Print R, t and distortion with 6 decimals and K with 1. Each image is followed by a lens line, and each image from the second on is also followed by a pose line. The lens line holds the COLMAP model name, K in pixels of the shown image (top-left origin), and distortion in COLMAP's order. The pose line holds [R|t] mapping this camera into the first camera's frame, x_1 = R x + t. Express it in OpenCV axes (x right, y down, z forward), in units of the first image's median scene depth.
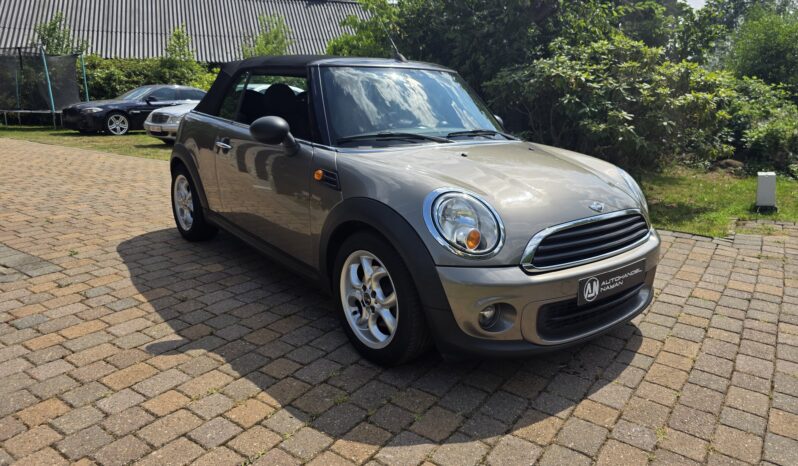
lens RADIAL K [[541.2, 0, 396.8], [0, 541.2, 220.4], [0, 0, 1]] dist [0.047932, -0.045471]
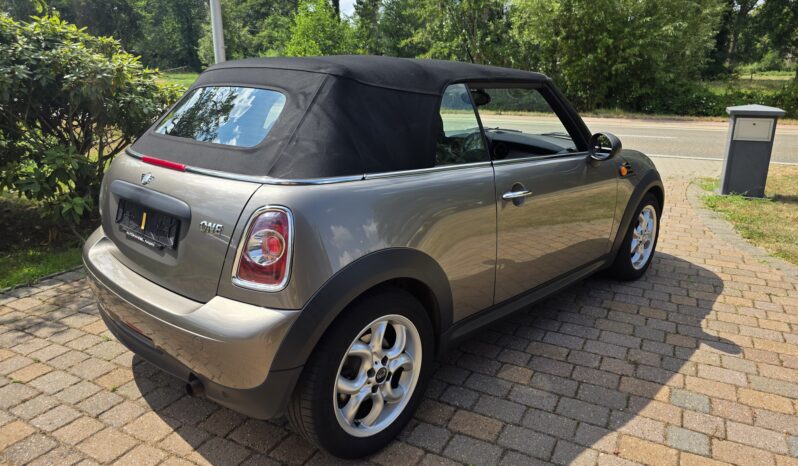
lens RADIAL K [[539.6, 0, 393.4], [0, 539.6, 228.7], [0, 0, 1]] dist [0.055245, -0.053000]
pose [[-0.130108, -0.283428, 0.950127, -1.043694], [0.226882, 0.924336, 0.306803, -0.374550], [-0.965193, 0.255484, -0.055959, 1.304879]]
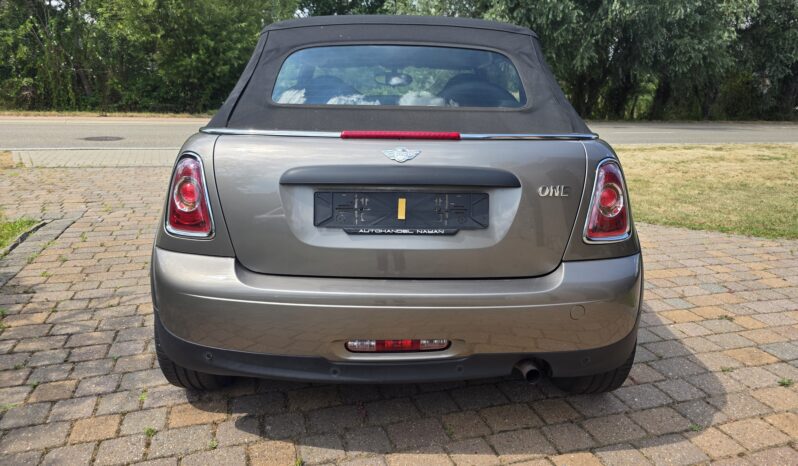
lens RADIAL K [[542.6, 0, 393.6], [0, 542.6, 226.2], [0, 0, 1]] dist [0.047149, -0.044302]
pose [[-0.789268, -0.183741, 0.585915, -0.691840], [0.108610, 0.897365, 0.427715, -0.453101], [-0.604368, 0.401218, -0.688305, 1.901599]]
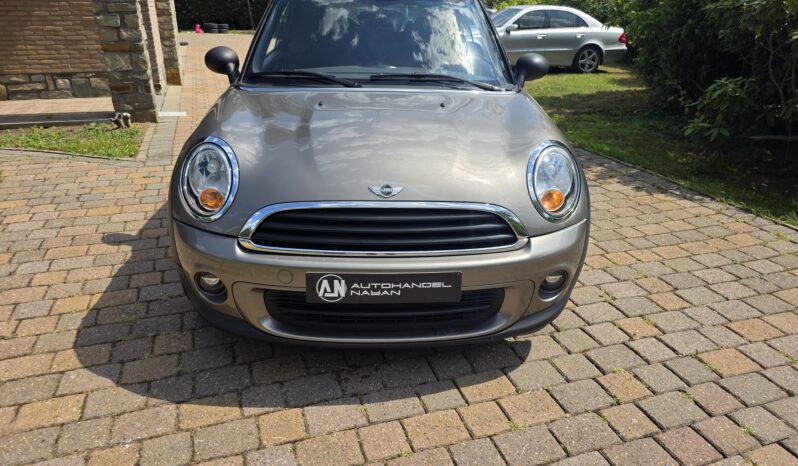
lens RADIAL K [[539.6, 0, 393.4], [0, 539.6, 228.7], [0, 0, 1]] dist [0.055245, -0.053000]
pose [[0.810777, 0.221812, -0.541700, 0.585322], [-0.139916, 0.972034, 0.188607, -0.084982], [0.568387, -0.077126, 0.819139, 0.279509]]
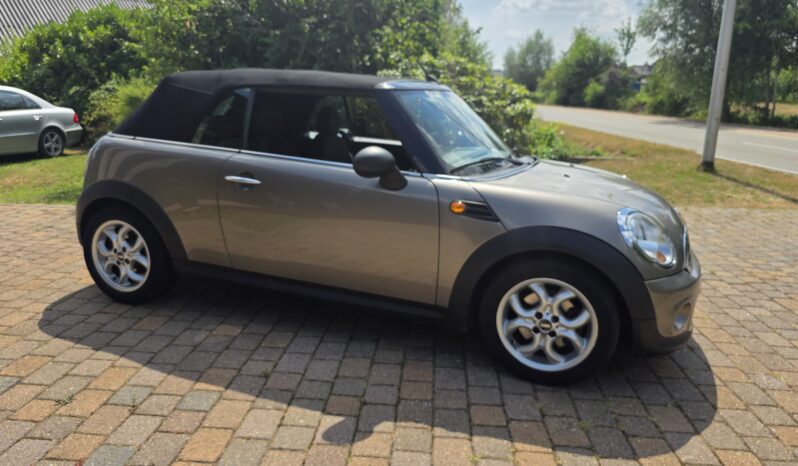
lens RADIAL K [[545.9, 0, 394.8], [0, 545.9, 227.8], [0, 0, 1]] dist [0.029641, -0.026909]
pose [[0.856546, -0.118732, 0.502227, -0.588521], [0.111790, 0.992755, 0.044041, -0.084142], [-0.503818, 0.018421, 0.863614, 0.185979]]
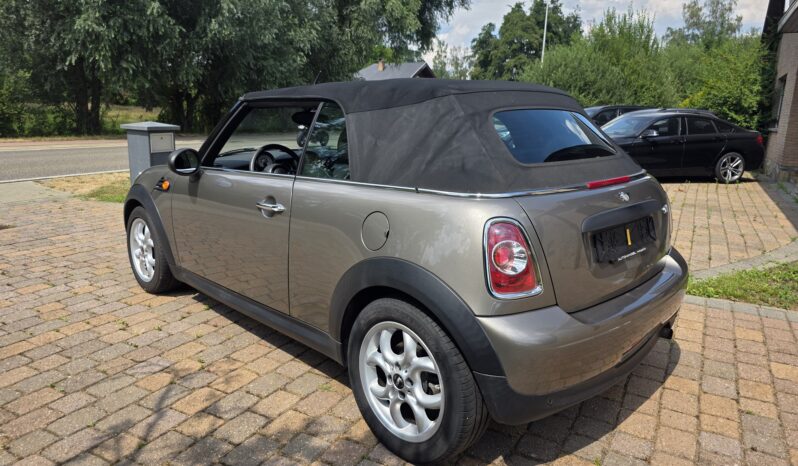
lens RADIAL K [[545.0, 0, 395.7], [0, 545.0, 219.8], [0, 0, 1]] dist [0.047001, -0.047178]
pose [[-0.993469, -0.018994, -0.112510, -0.043522], [-0.064628, 0.906298, 0.417668, -0.534423], [0.094035, 0.422211, -0.901607, 2.117304]]
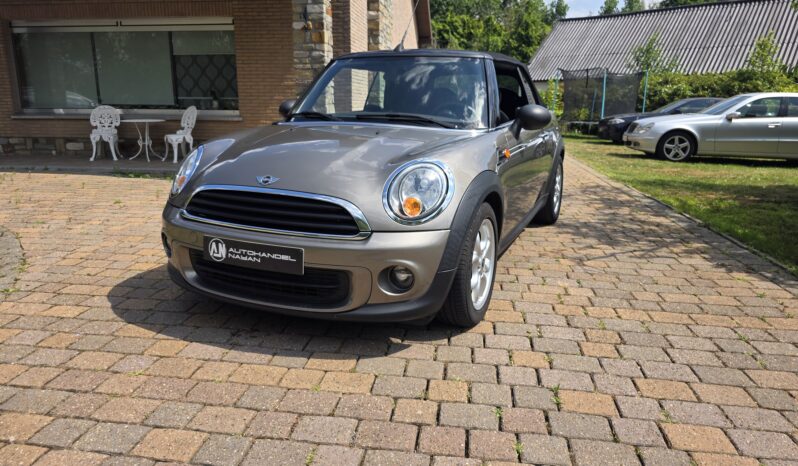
lens RADIAL K [[536.8, 0, 398.2], [0, 536.8, 224.2], [0, 0, 1]] dist [0.049764, -0.052178]
pose [[0.463534, 0.186423, -0.866246, 0.981135], [-0.209880, 0.972897, 0.097067, -0.067205], [0.860864, 0.136814, 0.490098, 0.540833]]
